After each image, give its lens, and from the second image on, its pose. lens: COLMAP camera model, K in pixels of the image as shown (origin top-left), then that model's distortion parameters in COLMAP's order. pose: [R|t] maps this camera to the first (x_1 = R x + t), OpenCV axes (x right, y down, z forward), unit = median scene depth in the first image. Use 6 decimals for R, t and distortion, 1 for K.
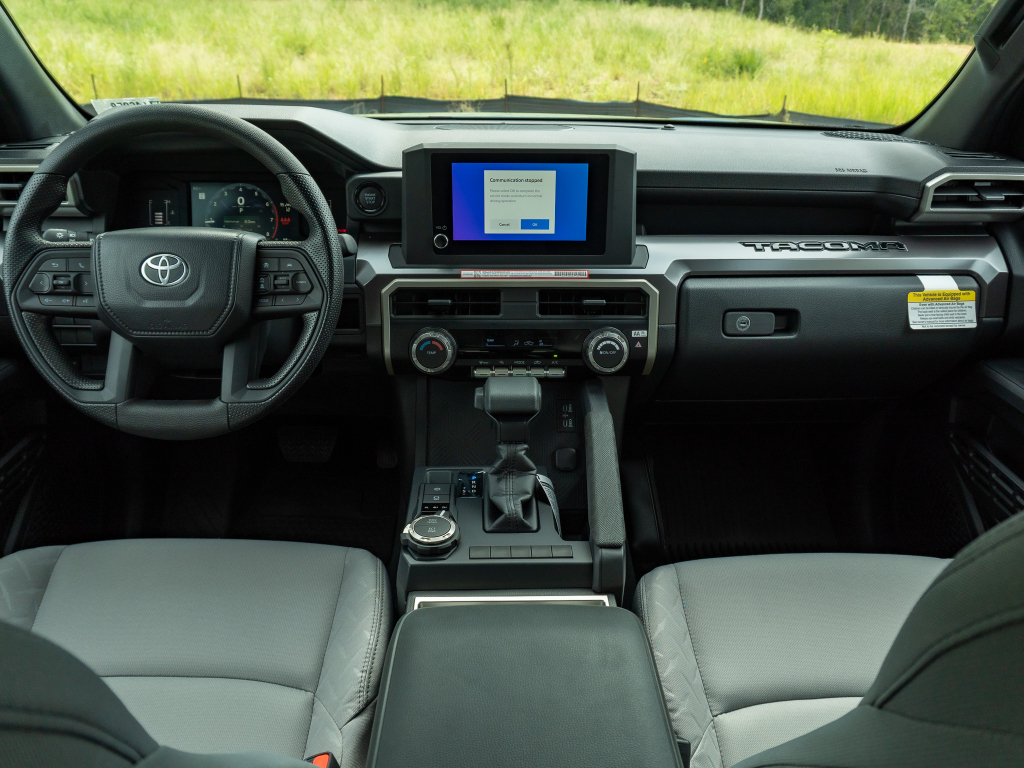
lens RADIAL K [[773.4, 0, 512.0], [0, 773.4, 384.0], [0, 0, 1]] dist [-0.020506, 0.001652]
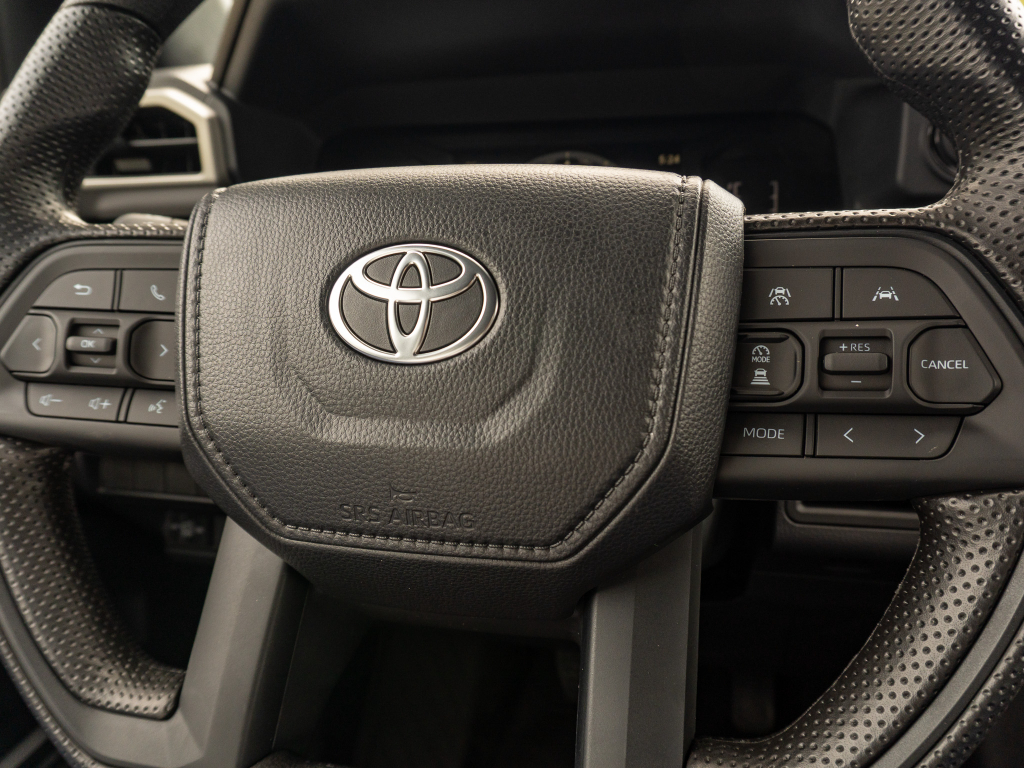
lens RADIAL K [[773.4, 0, 512.0], [0, 773.4, 384.0], [0, 0, 1]] dist [-0.020506, 0.001652]
pose [[0.966746, 0.030559, -0.253907, -0.344397], [-0.065497, 0.989307, -0.130314, -0.087480], [0.247210, 0.142610, 0.958410, 0.747843]]
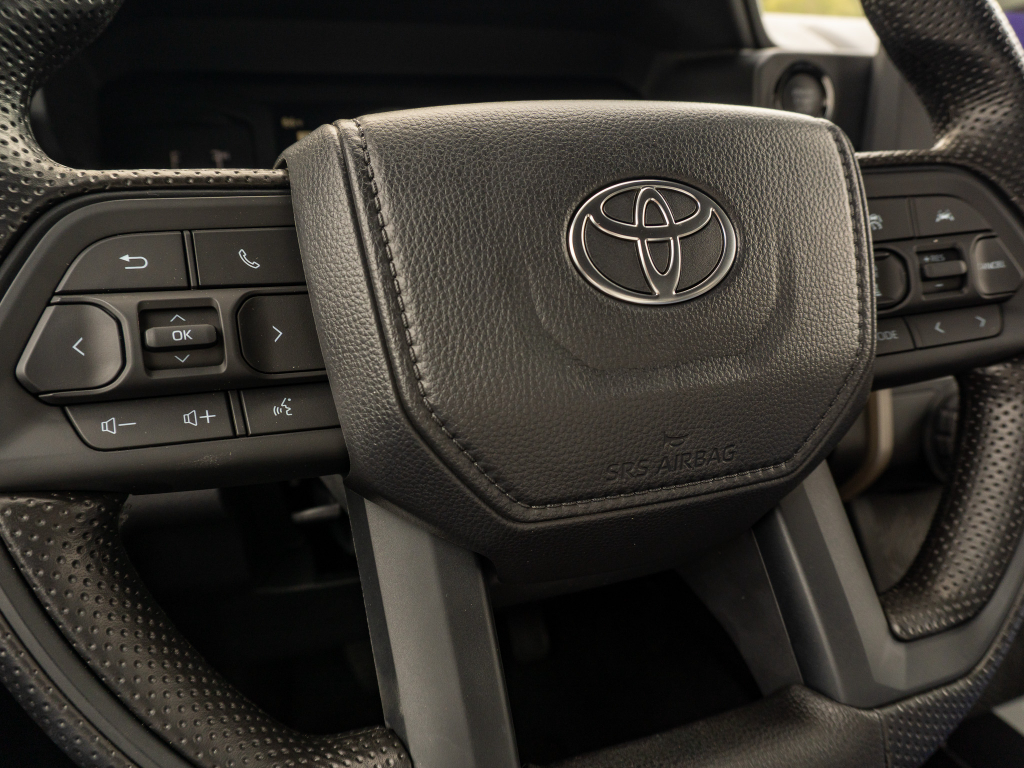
lens RADIAL K [[773.4, 0, 512.0], [0, 773.4, 384.0], [0, 0, 1]] dist [-0.020506, 0.001652]
pose [[0.949508, -0.114941, 0.291929, -0.561940], [0.145376, 0.985742, -0.084724, -0.086572], [-0.278029, 0.122885, 0.952680, 0.765822]]
